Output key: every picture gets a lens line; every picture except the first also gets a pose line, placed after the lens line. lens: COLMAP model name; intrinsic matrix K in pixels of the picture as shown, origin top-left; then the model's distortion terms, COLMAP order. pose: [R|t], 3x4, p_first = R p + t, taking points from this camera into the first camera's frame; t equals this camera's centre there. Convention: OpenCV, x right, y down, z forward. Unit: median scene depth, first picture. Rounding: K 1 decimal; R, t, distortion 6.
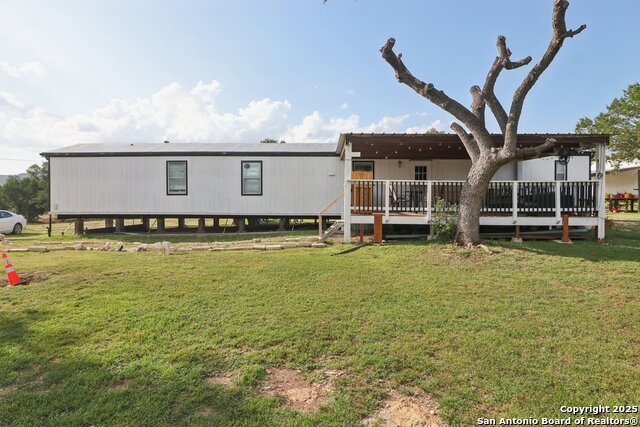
lens RADIAL K [[384.9, 0, 320.0], [0, 384.9, 213.5], [0, 0, 1]] dist [-0.000330, -0.000407]
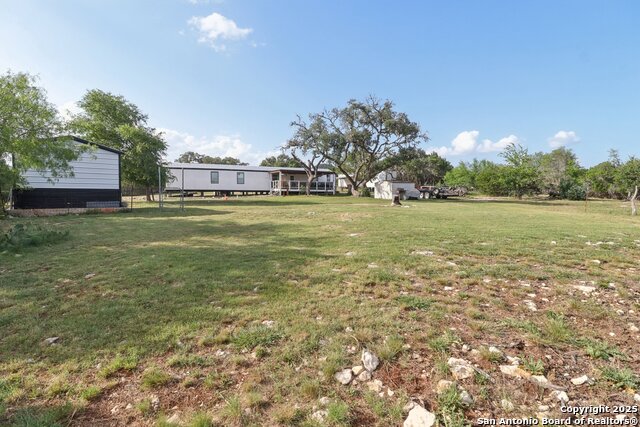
lens RADIAL K [[306.5, 0, 321.2], [0, 306.5, 204.2], [0, 0, 1]] dist [0.000717, -0.018159]
pose [[0.889050, -0.015347, 0.457552, -1.060802], [0.008840, 0.999827, 0.016360, 0.118318], [-0.457724, -0.010500, 0.889032, -2.146262]]
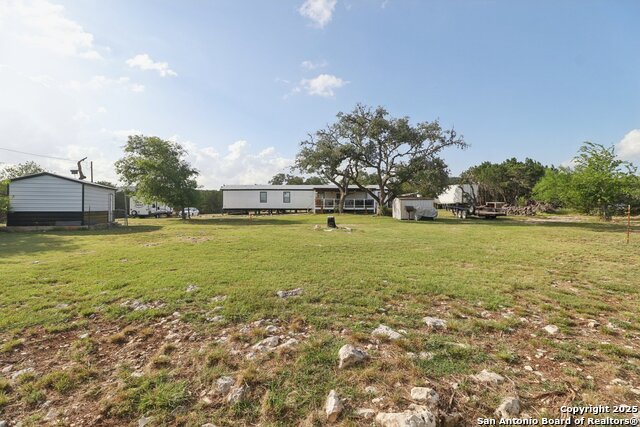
lens RADIAL K [[306.5, 0, 321.2], [0, 306.5, 204.2], [0, 0, 1]] dist [0.000717, -0.018159]
pose [[0.999167, -0.002700, 0.040720, 0.009554], [0.004241, 0.999276, -0.037806, 0.095788], [-0.040589, 0.037948, 0.998455, -2.307928]]
